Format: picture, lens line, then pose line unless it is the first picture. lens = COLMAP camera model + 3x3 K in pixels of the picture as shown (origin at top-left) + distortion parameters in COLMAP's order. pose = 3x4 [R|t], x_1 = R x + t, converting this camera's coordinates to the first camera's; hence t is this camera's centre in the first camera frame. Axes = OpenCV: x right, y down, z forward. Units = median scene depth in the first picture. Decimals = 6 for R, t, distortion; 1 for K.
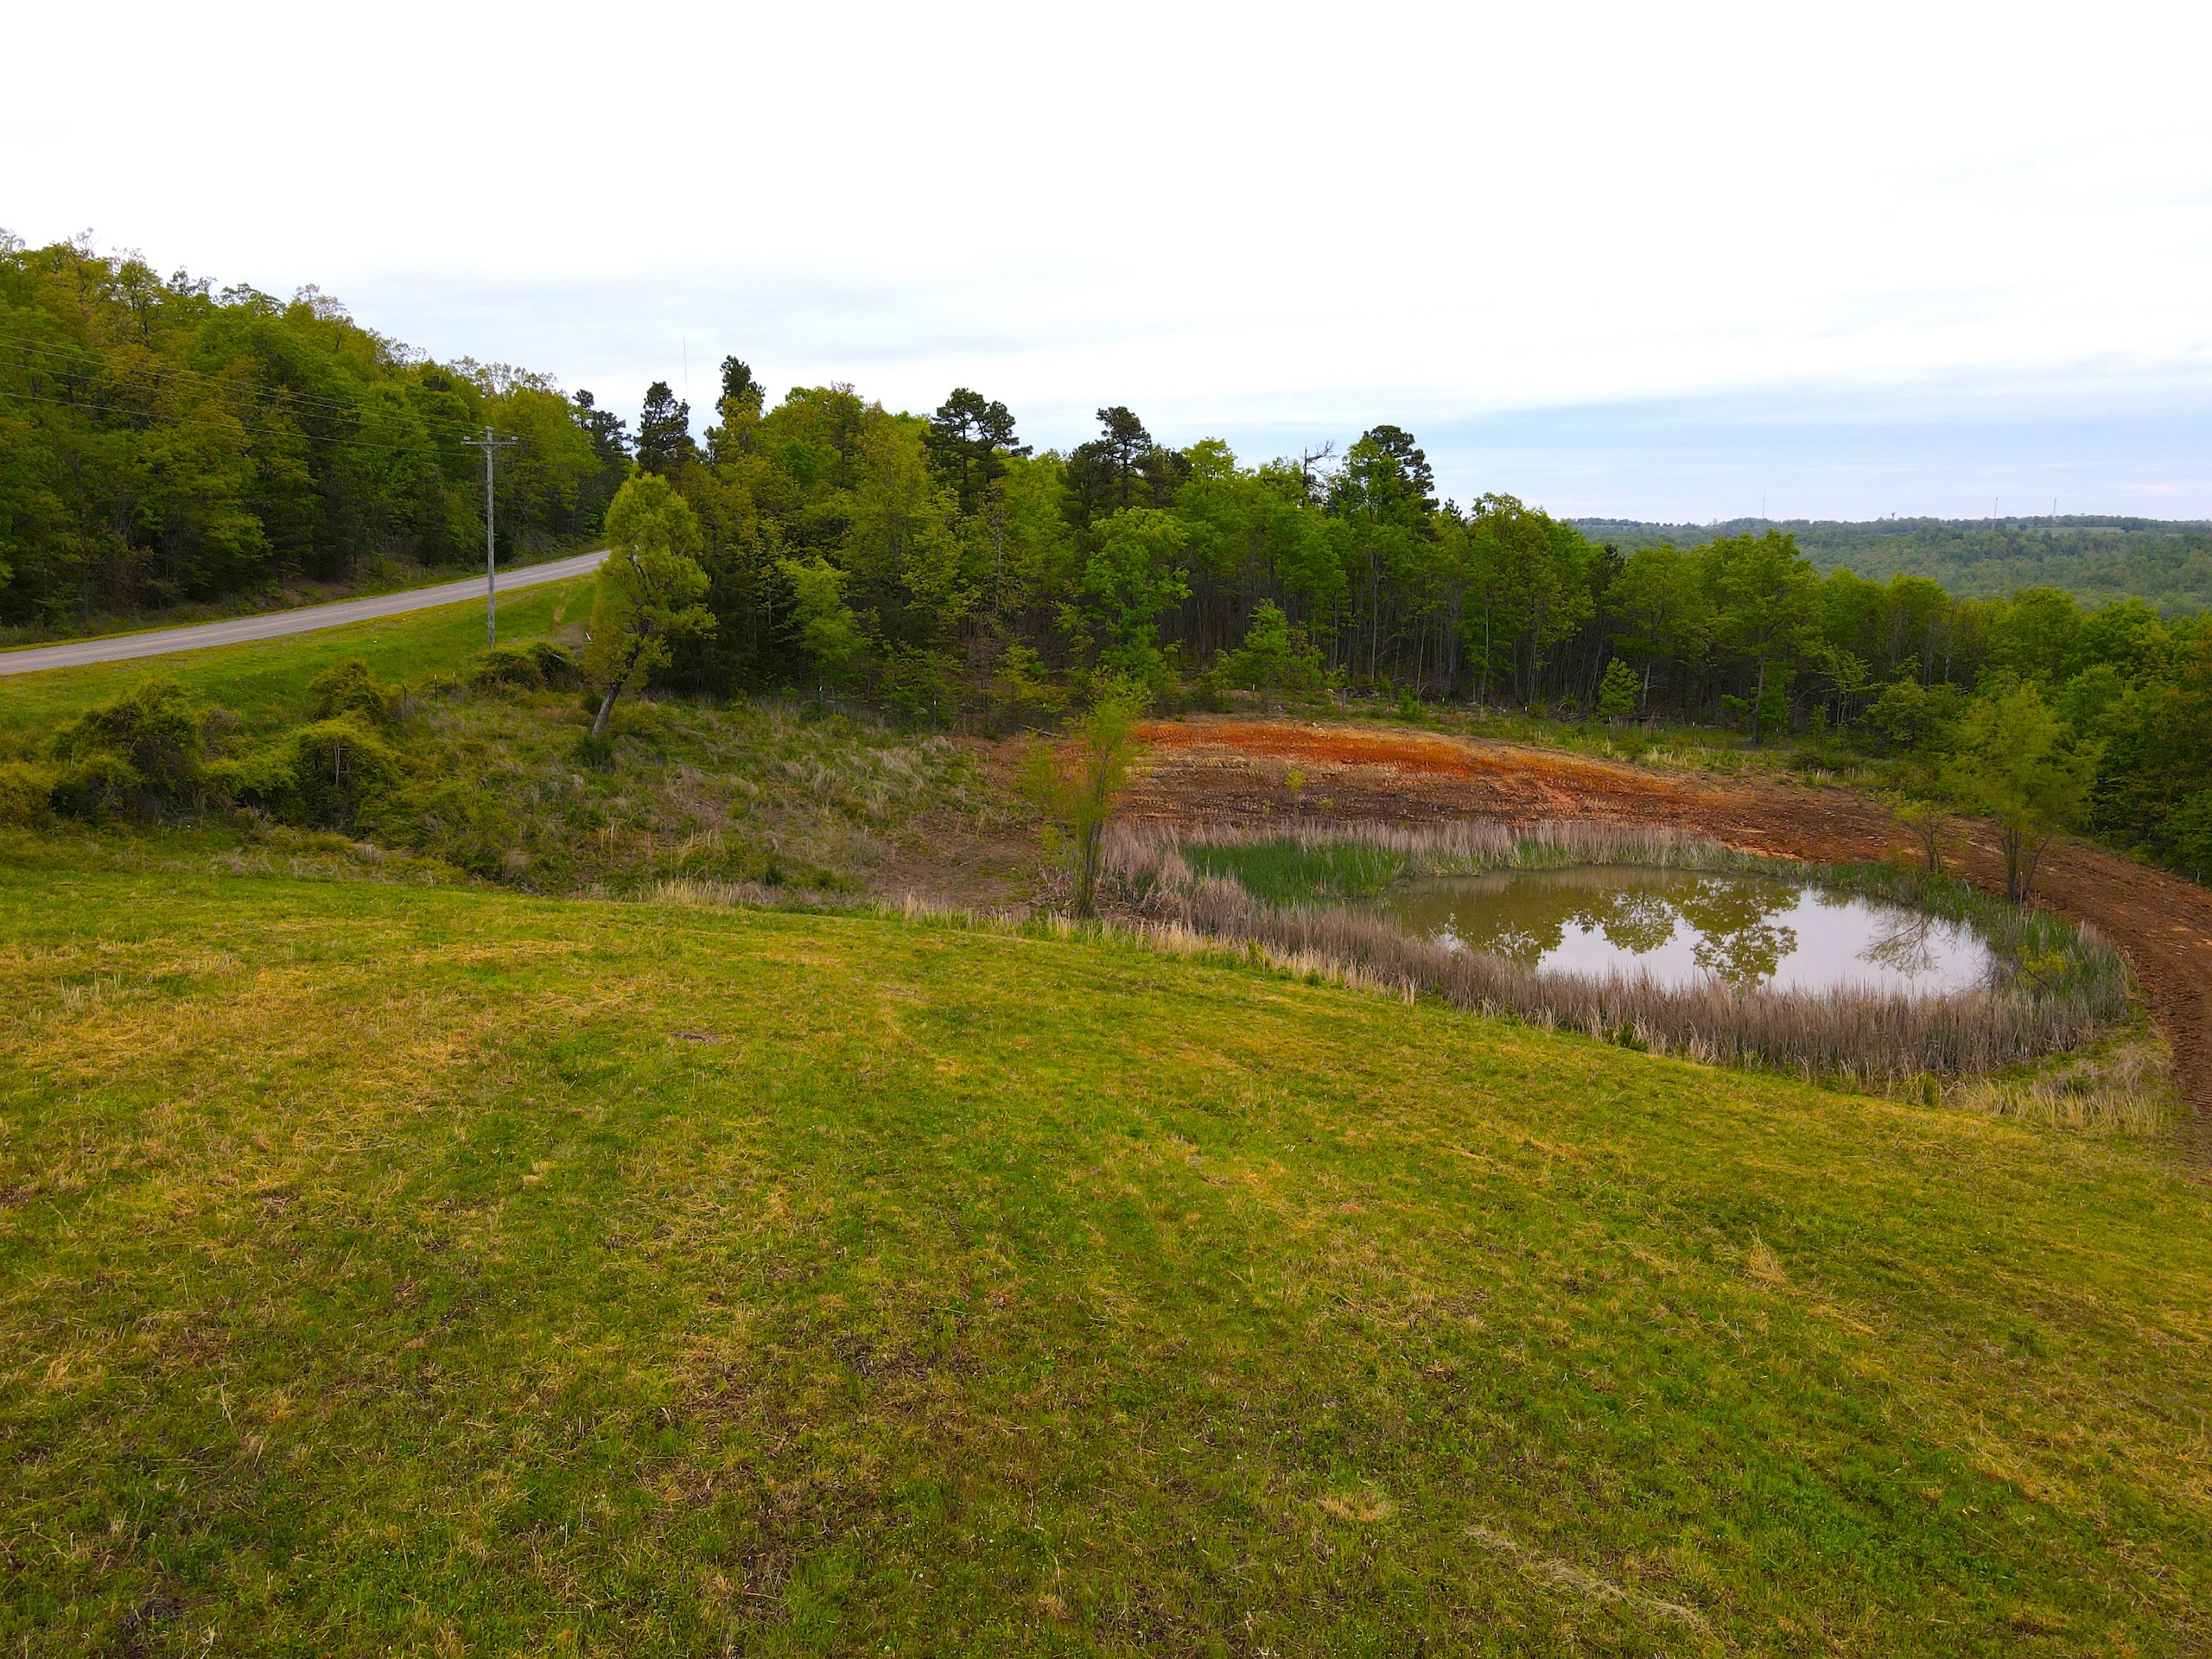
lens RADIAL K [[1624.2, 0, 1102.8], [0, 1624.2, 844.1], [0, 0, 1]] dist [0.002564, 0.017141]
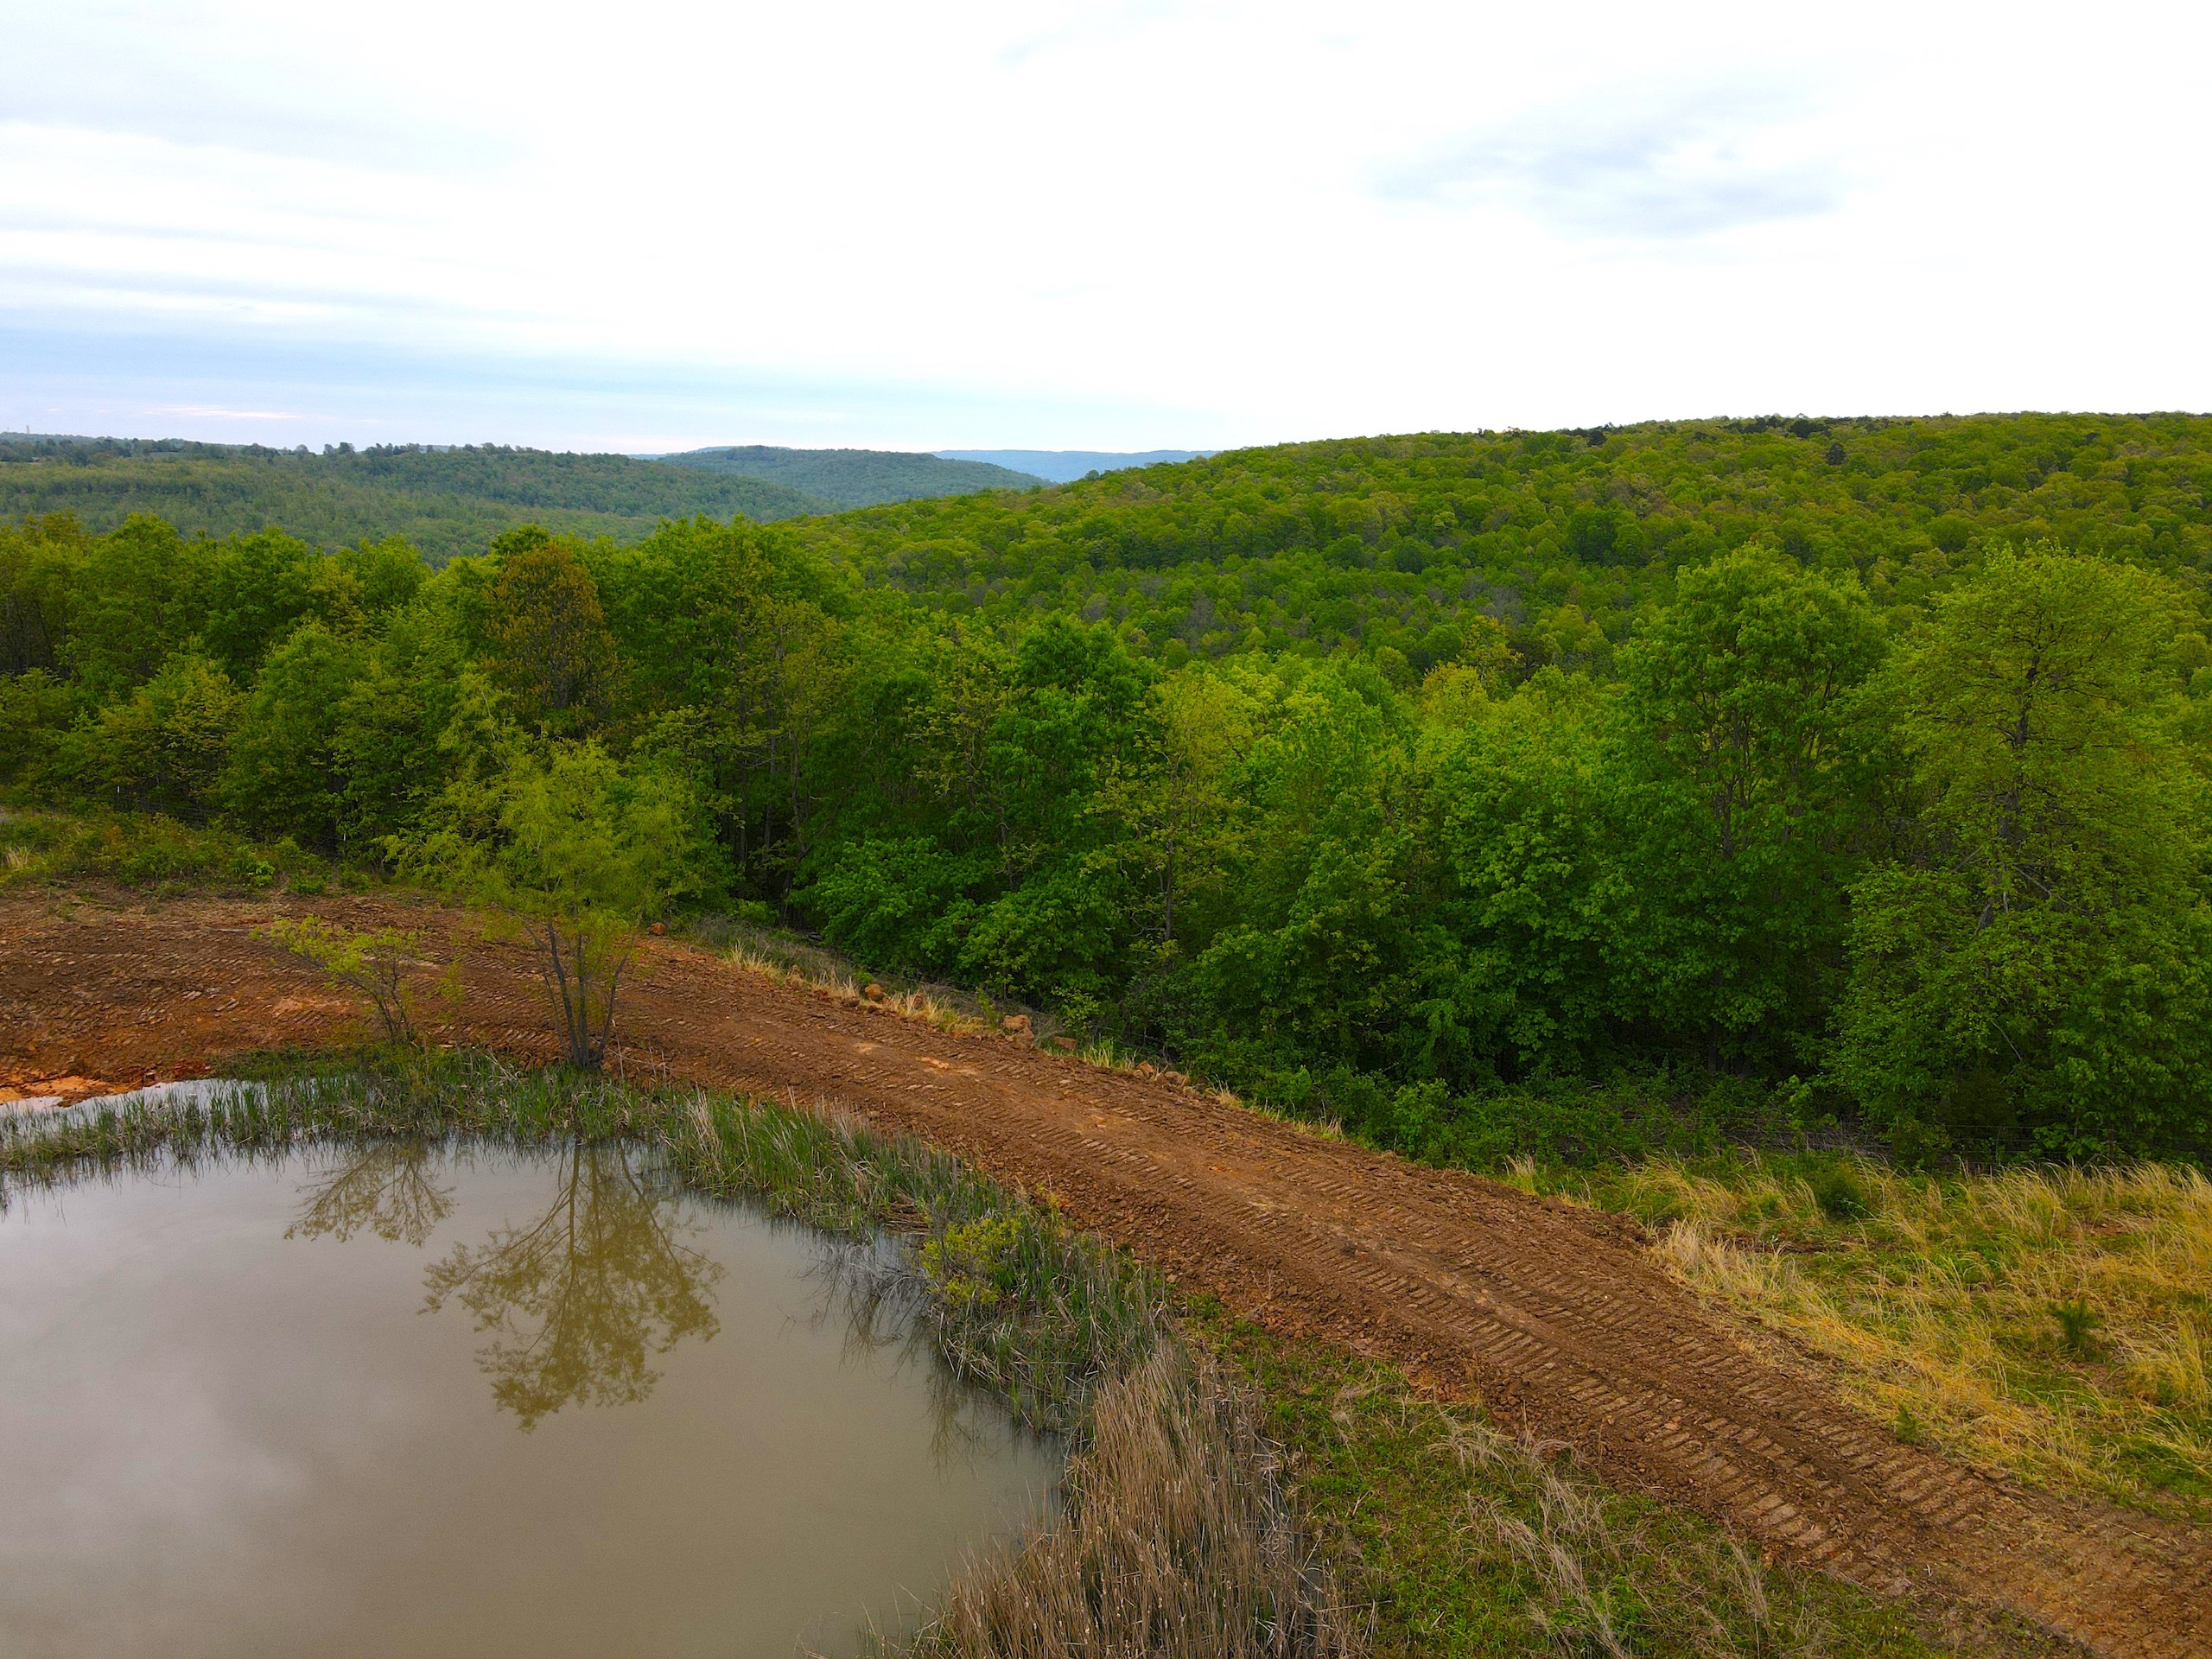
lens RADIAL K [[1624.2, 0, 1109.4], [0, 1624.2, 836.9], [0, 0, 1]] dist [0.002564, 0.017141]
pose [[0.343256, -0.212183, 0.914961, 0.080656], [0.169220, 0.972179, 0.161968, -0.076654], [-0.923872, 0.099233, 0.369611, 0.437381]]
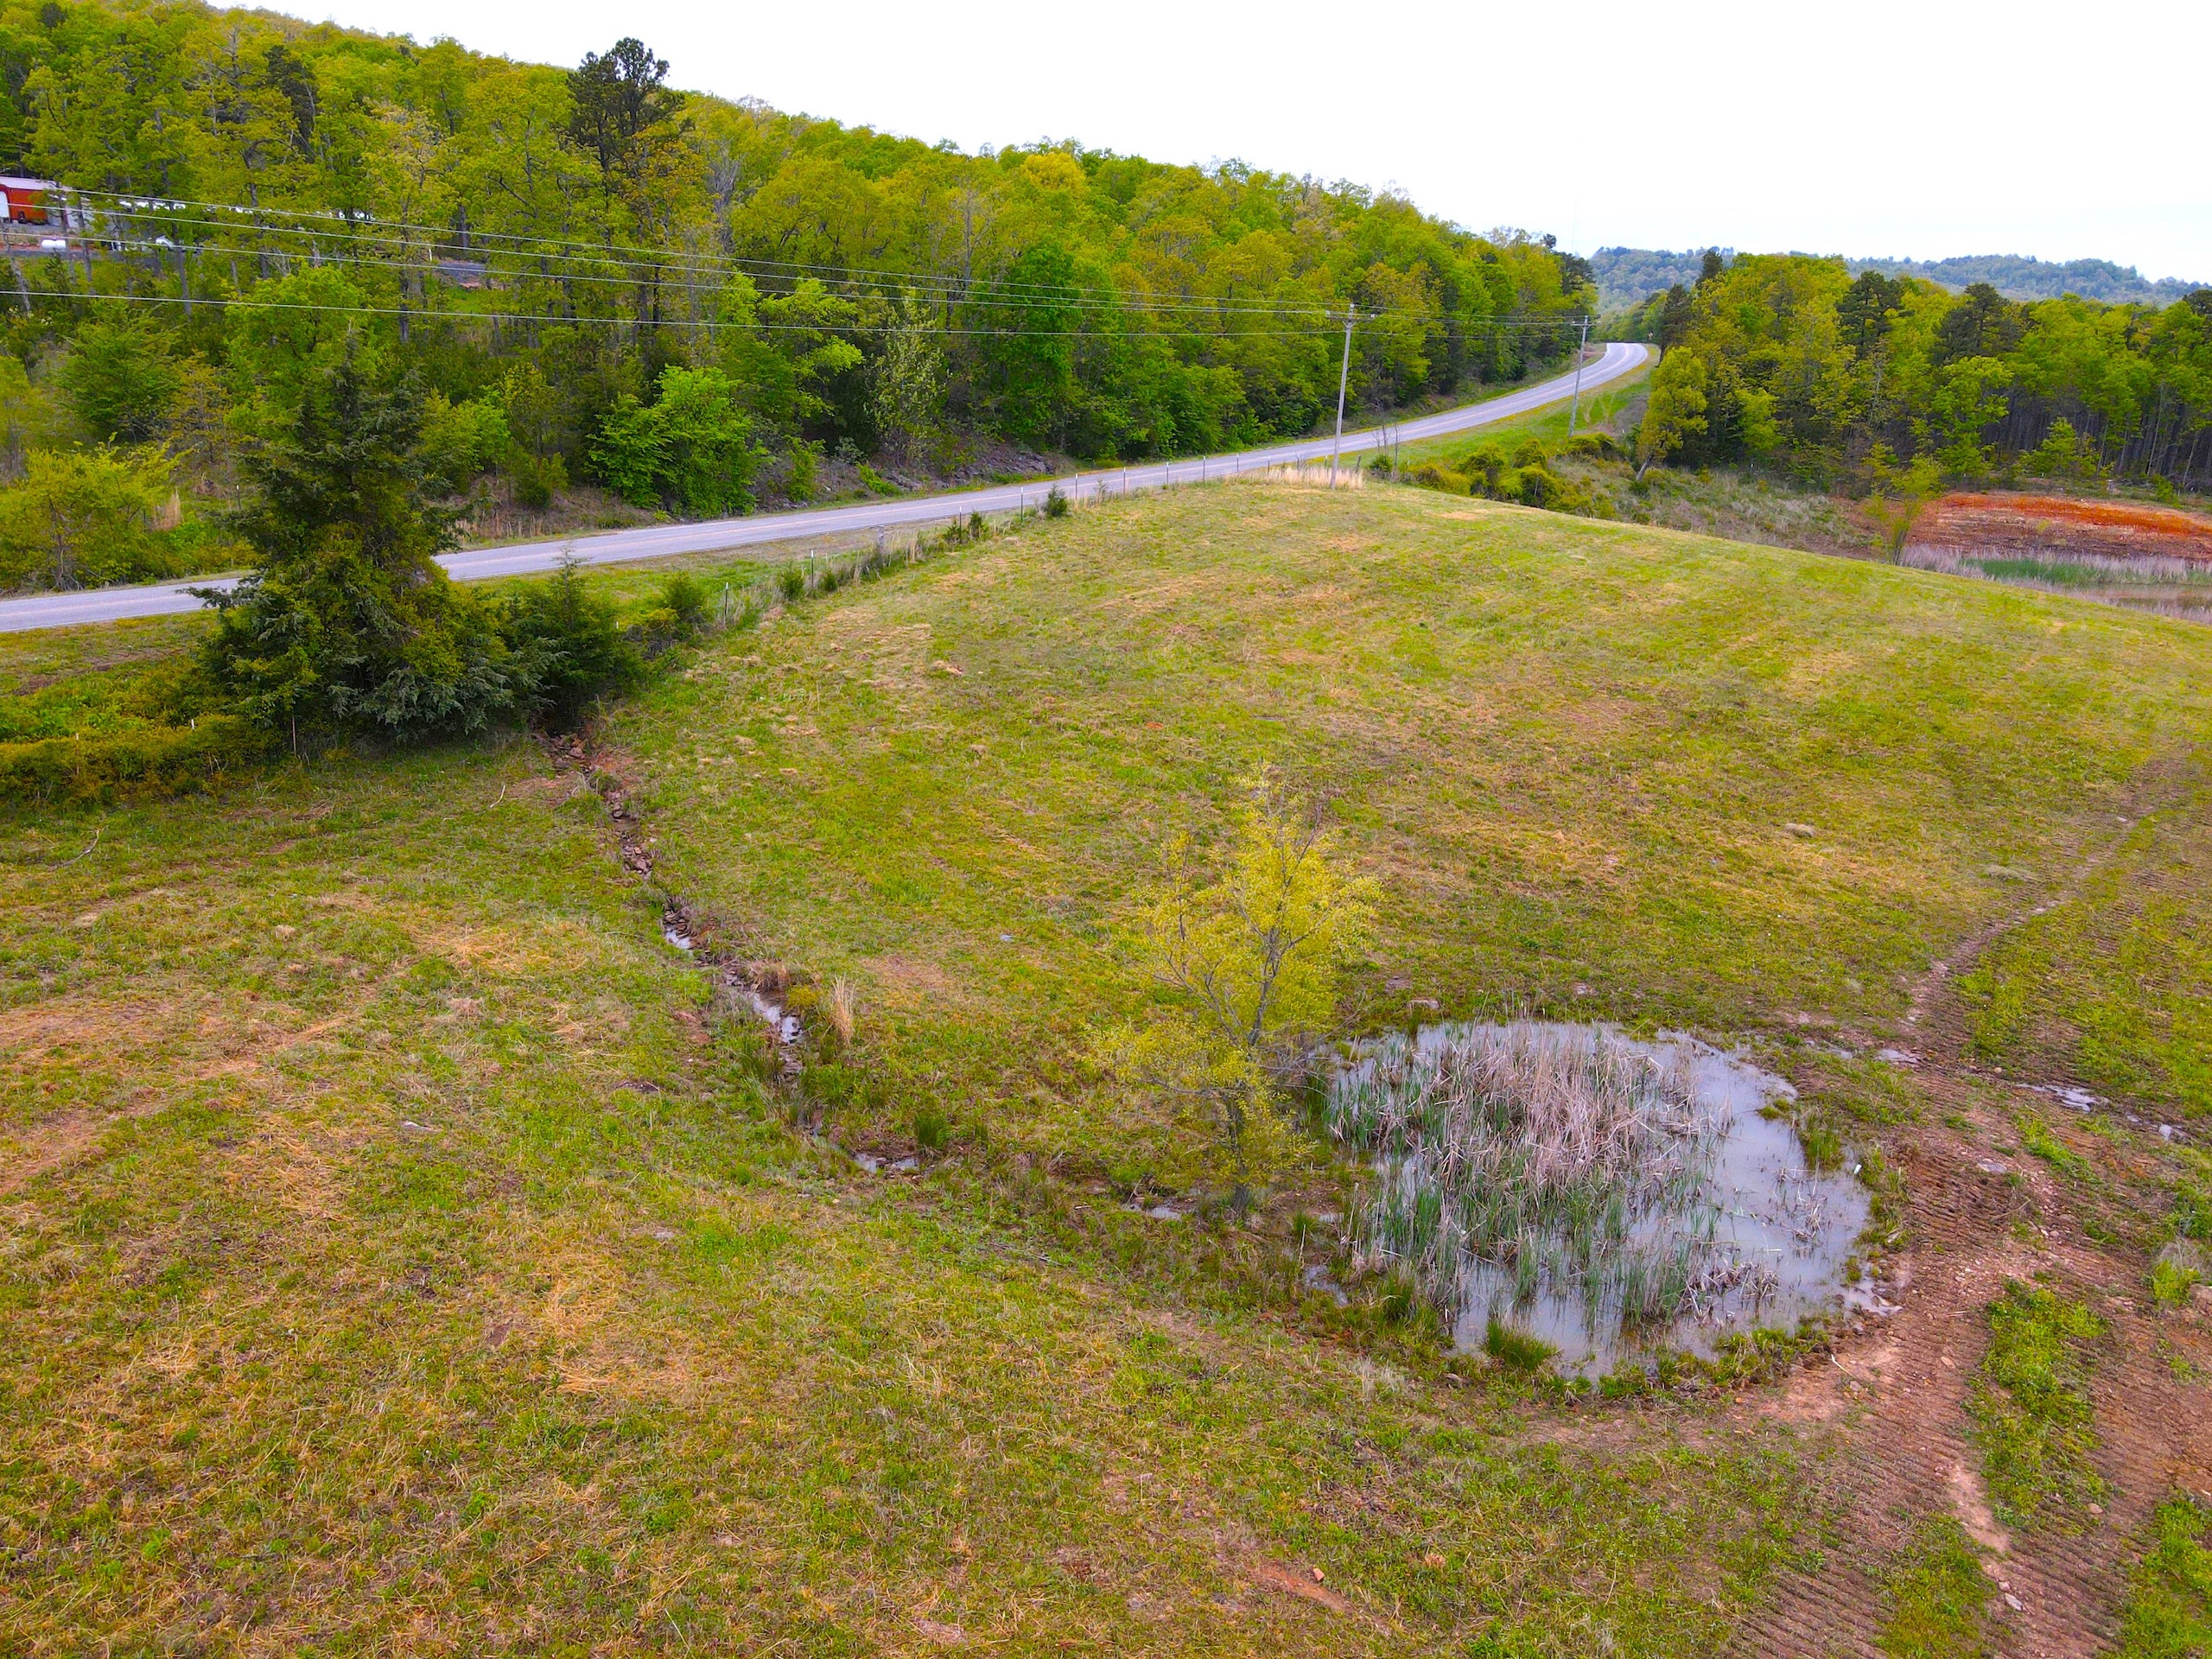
lens RADIAL K [[1624.2, 0, 1107.5], [0, 1624.2, 834.2], [0, 0, 1]] dist [0.002564, 0.017141]
pose [[0.876568, 0.140797, -0.460222, 0.075508], [-0.088111, 0.987037, 0.134145, 0.116009], [0.473143, -0.077036, 0.877611, -0.847057]]
